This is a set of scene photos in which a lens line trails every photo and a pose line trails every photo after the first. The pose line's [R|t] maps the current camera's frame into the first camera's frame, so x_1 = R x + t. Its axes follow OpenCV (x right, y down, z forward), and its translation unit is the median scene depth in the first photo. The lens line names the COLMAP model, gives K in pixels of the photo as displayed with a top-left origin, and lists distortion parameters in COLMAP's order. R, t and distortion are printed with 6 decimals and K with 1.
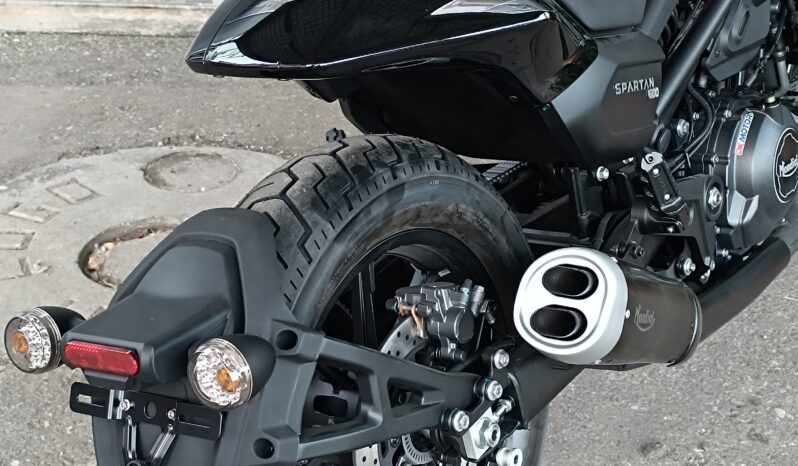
lens RADIAL K [[1442.4, 0, 391.9], [0, 1442.4, 220.8], [0, 0, 1]] dist [0.220423, -1.074708]
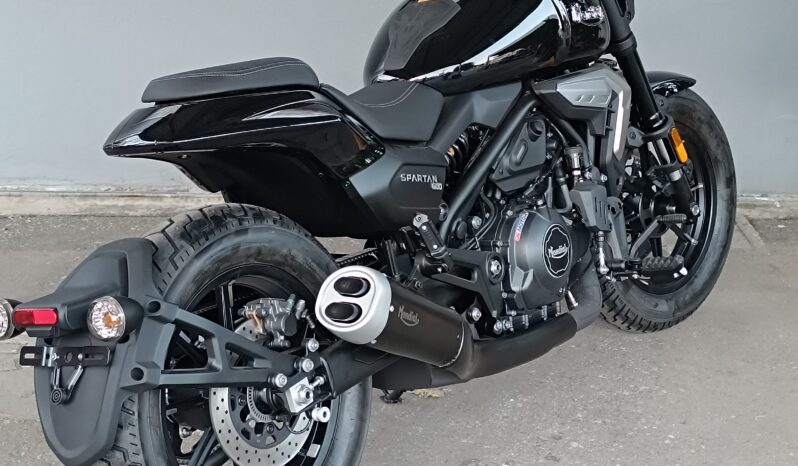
lens RADIAL K [[1442.4, 0, 391.9], [0, 1442.4, 220.8], [0, 0, 1]] dist [0.220423, -1.074708]
pose [[0.999450, -0.018130, -0.027762, 0.198024], [0.012811, 0.983402, -0.180989, 0.237491], [0.030582, 0.180534, 0.983093, -0.484597]]
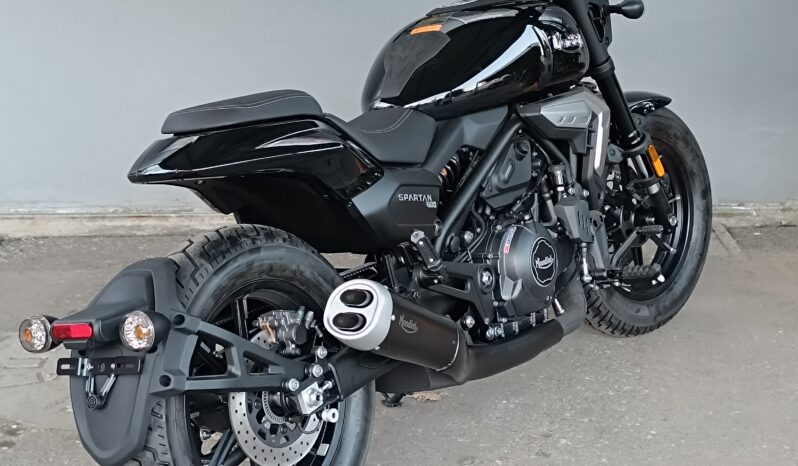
lens RADIAL K [[1442.4, 0, 391.9], [0, 1442.4, 220.8], [0, 0, 1]] dist [0.220423, -1.074708]
pose [[0.999105, -0.036873, -0.020748, 0.191530], [0.032292, 0.981415, -0.189160, 0.258219], [0.027337, 0.188320, 0.981727, -0.626533]]
